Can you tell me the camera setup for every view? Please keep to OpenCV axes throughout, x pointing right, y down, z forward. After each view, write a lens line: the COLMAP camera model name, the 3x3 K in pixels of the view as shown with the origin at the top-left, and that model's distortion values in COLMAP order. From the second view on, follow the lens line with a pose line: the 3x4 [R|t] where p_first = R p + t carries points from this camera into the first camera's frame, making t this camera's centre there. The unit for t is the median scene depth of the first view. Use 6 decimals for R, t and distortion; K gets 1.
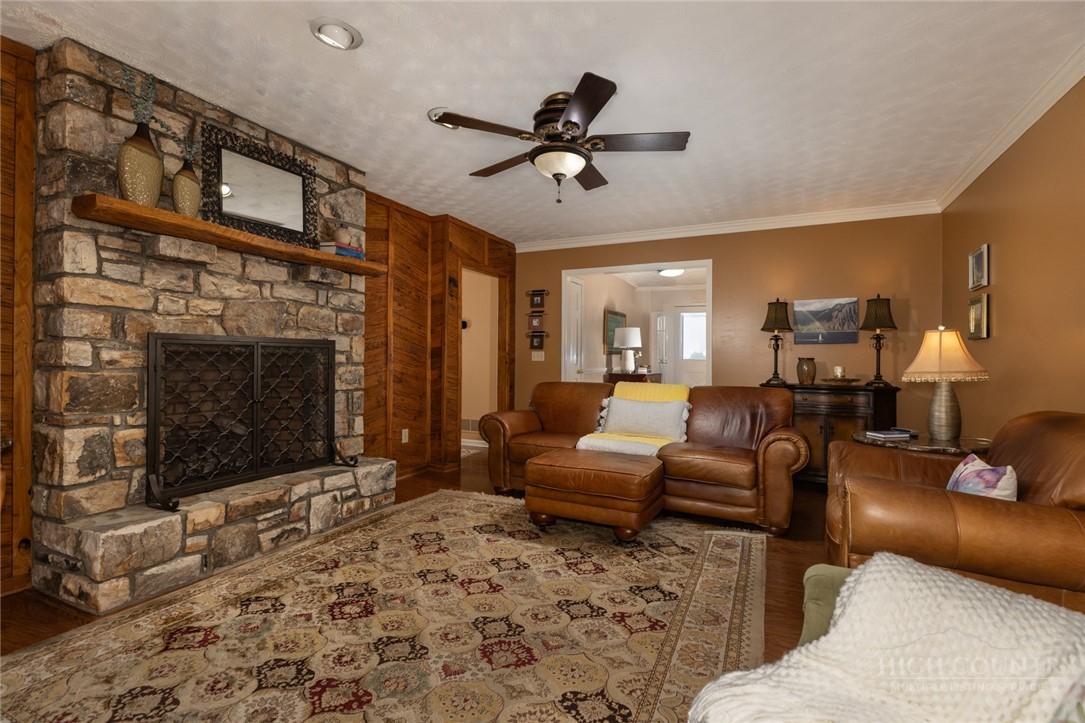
lens RADIAL K [[500.5, 0, 546.6], [0, 500.5, 356.7], [0, 0, 1]] dist [-0.005774, -0.000239]
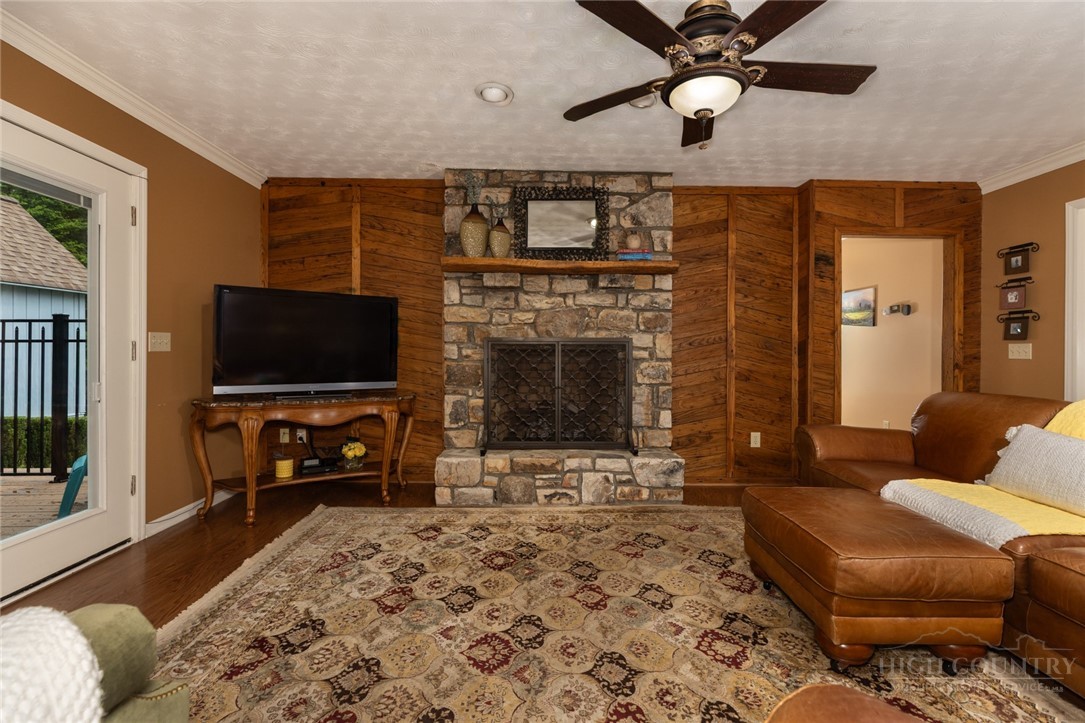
lens RADIAL K [[482.0, 0, 545.1], [0, 482.0, 352.5], [0, 0, 1]] dist [0.003178, 0.000050]
pose [[0.451974, -0.002525, -0.892028, 0.539573], [0.001813, 0.999997, -0.001912, 0.001308], [0.892029, -0.000753, 0.451977, 0.433574]]
